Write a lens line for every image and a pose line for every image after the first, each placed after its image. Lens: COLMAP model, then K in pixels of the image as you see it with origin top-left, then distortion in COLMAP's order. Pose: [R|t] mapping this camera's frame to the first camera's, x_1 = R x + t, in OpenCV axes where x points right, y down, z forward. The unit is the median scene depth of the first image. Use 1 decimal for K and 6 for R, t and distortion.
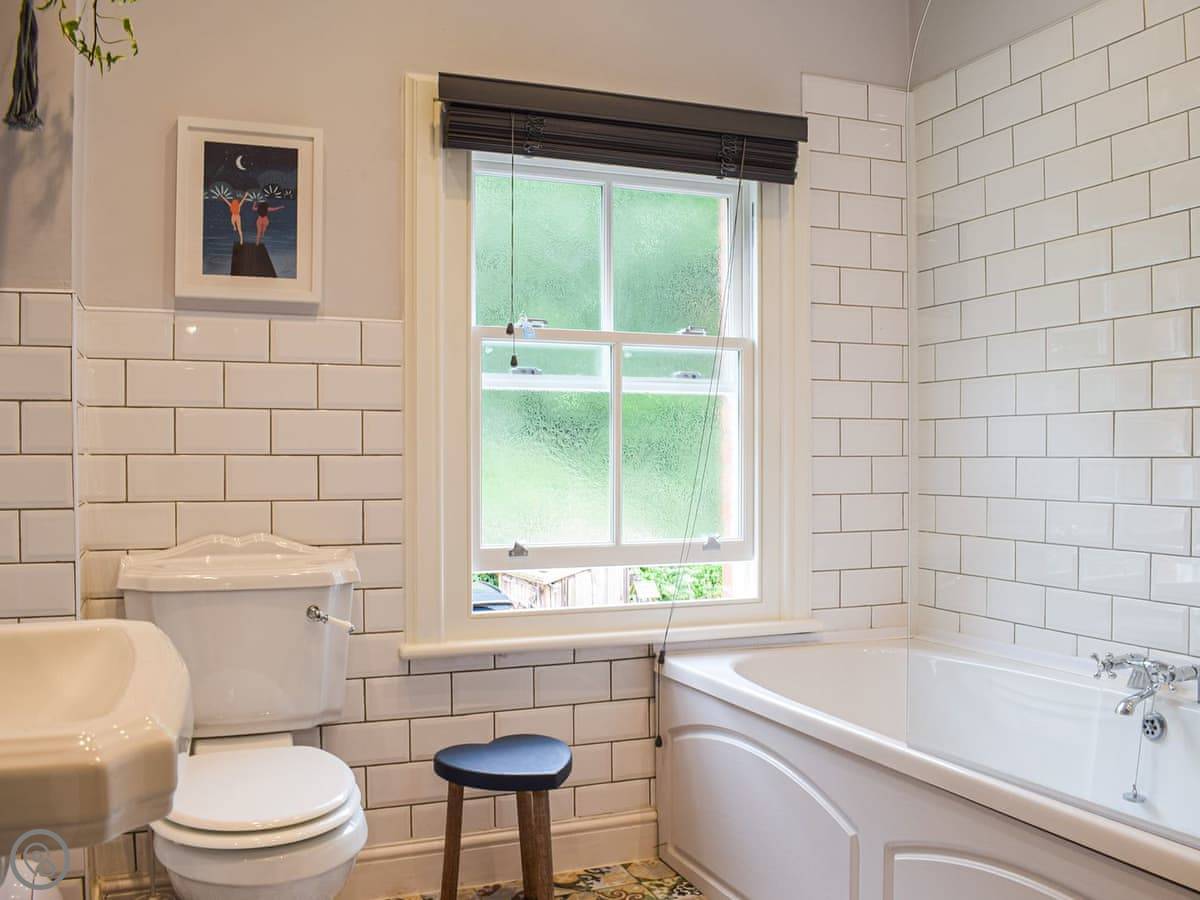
lens RADIAL K [[1121.9, 0, 598.9], [0, 1121.9, 455.4], [0, 0, 1]] dist [-0.096364, 0.000000]
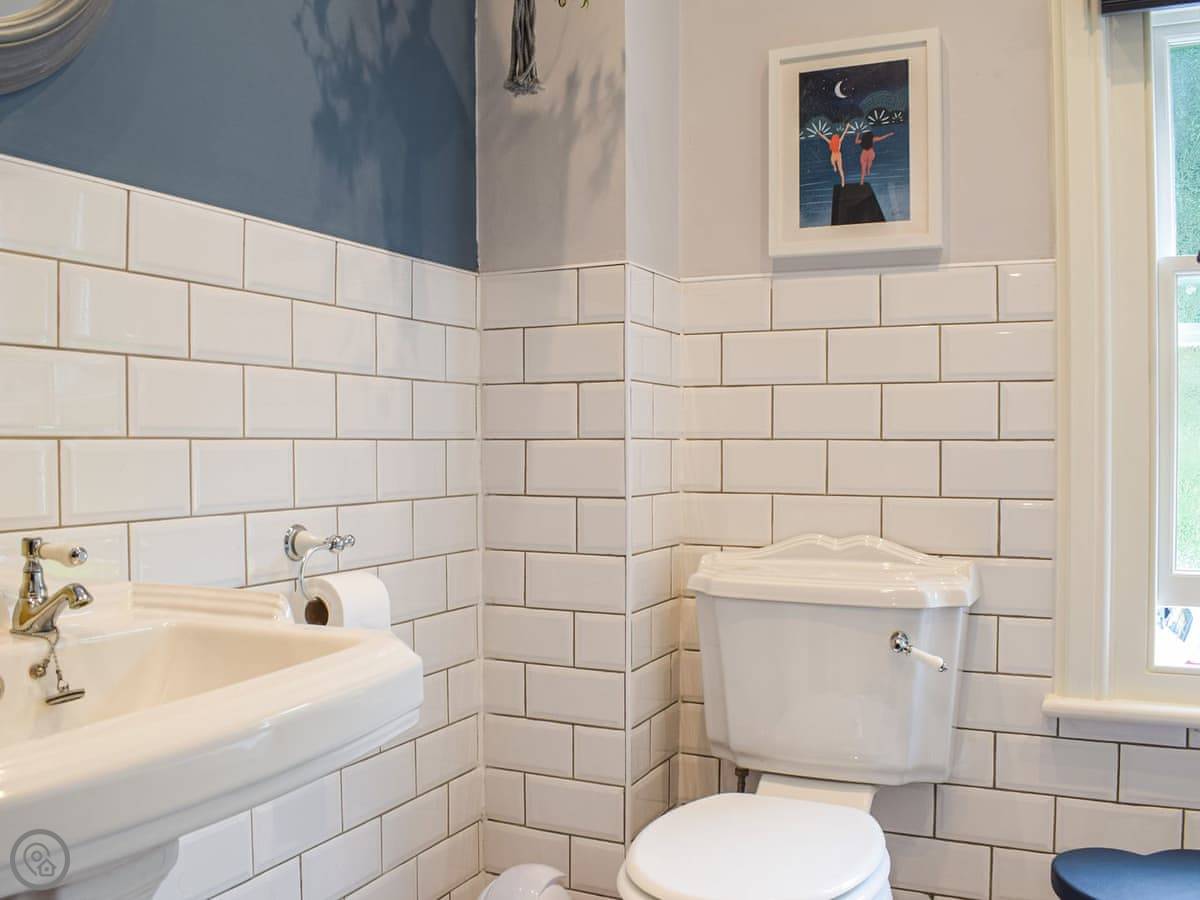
lens RADIAL K [[1121.9, 0, 599.0], [0, 1121.9, 443.7], [0, 0, 1]] dist [-0.096364, 0.000000]
pose [[0.672043, 0.002526, -0.740508, 0.172350], [-0.001537, 0.999997, 0.002016, 0.001047], [0.740511, -0.000217, 0.672045, 0.301886]]
